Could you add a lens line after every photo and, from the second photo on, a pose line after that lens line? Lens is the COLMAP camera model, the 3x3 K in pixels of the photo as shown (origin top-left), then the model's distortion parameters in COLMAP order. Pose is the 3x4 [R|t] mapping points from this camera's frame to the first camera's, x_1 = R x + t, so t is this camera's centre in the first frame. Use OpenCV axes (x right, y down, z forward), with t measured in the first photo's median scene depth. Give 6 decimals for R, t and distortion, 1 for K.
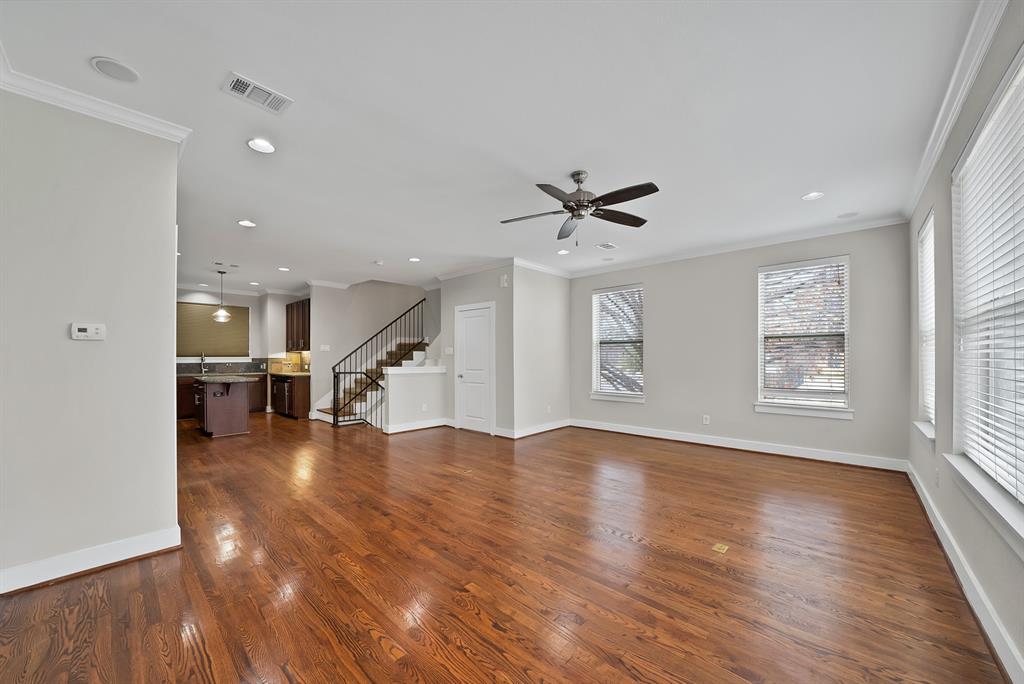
lens RADIAL K [[379.2, 0, 499.6], [0, 379.2, 355.8], [0, 0, 1]] dist [0.000161, 0.000099]
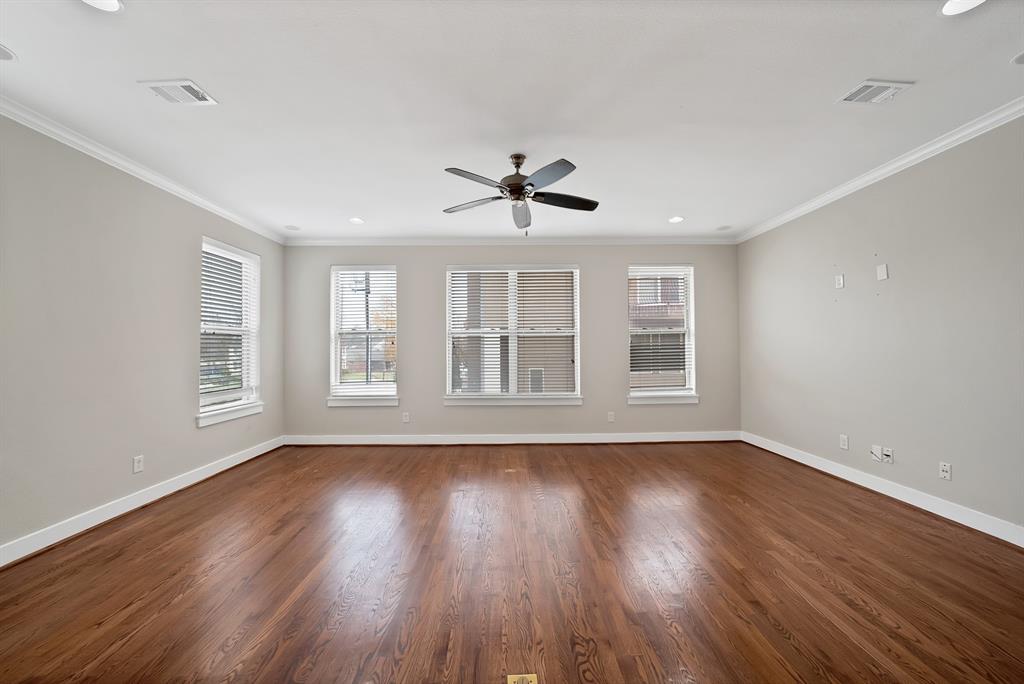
lens RADIAL K [[370.8, 0, 512.0], [0, 370.8, 342.0], [0, 0, 1]] dist [-0.018493, 0.000033]
pose [[-0.693853, 0.026179, 0.719641, -0.183782], [0.011543, 0.999615, -0.025235, 0.002663], [-0.720024, -0.009203, -0.693888, 0.656138]]
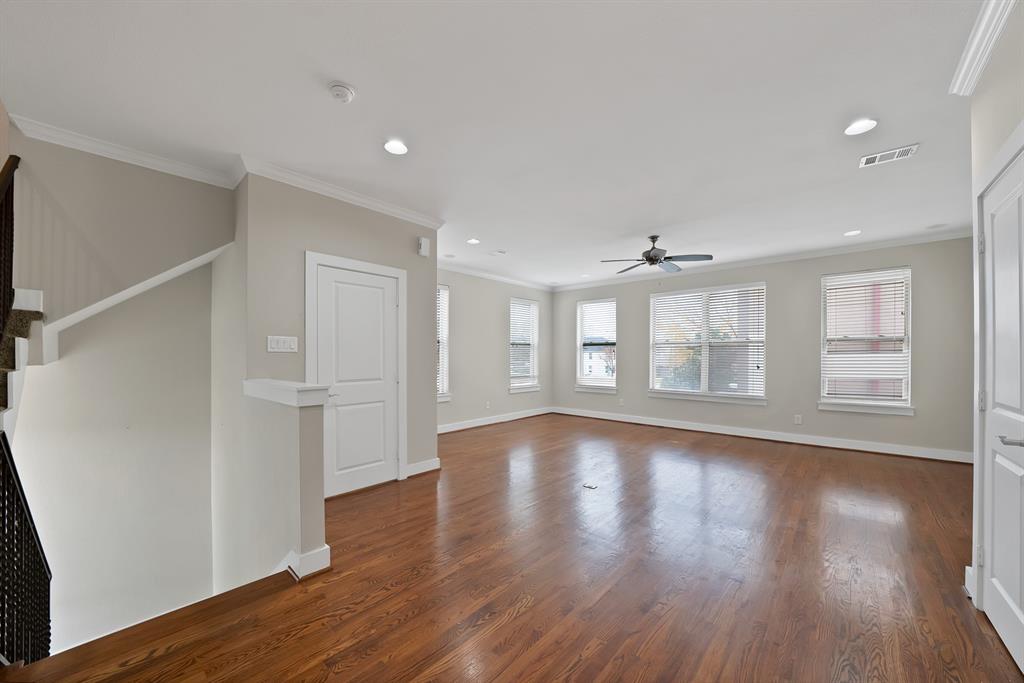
lens RADIAL K [[374.9, 0, 515.0], [0, 374.9, 354.9], [0, 0, 1]] dist [-0.024347, 0.000013]
pose [[-0.034921, 0.006350, 0.999370, -0.506388], [-0.000956, 0.999979, -0.006388, 0.002393], [-0.999390, -0.001179, -0.034914, 0.641383]]
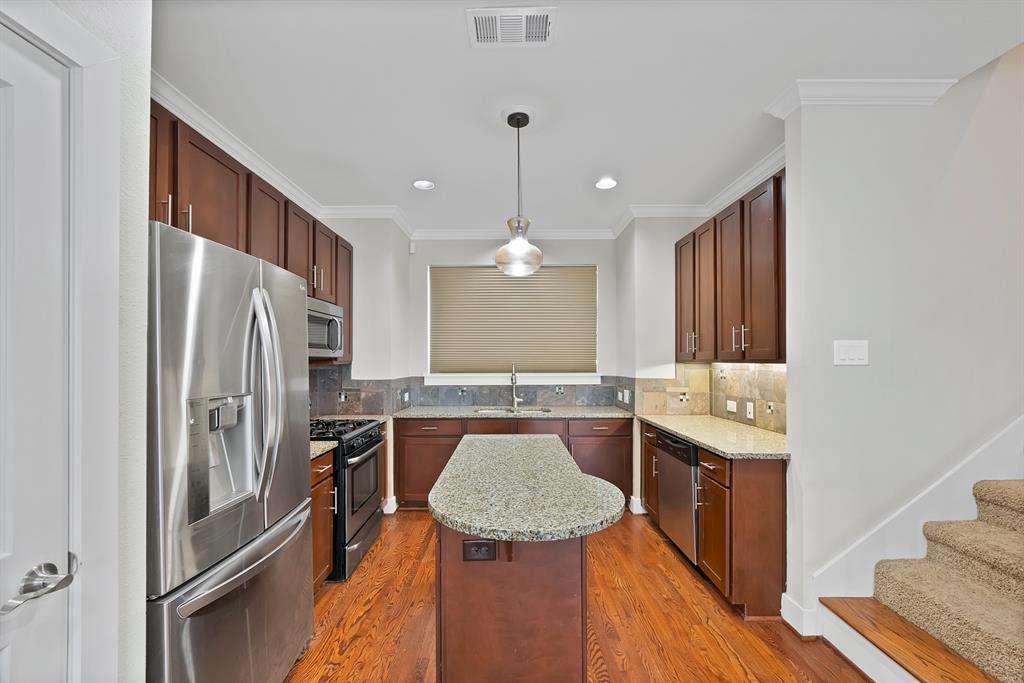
lens RADIAL K [[419.1, 0, 501.2], [0, 419.1, 357.6], [0, 0, 1]] dist [-0.007894, 0.000383]
pose [[0.682568, -0.001218, -0.730821, -0.402735], [-0.001422, 0.999995, -0.002994, -0.015639], [0.730821, 0.003083, 0.682563, 0.623867]]
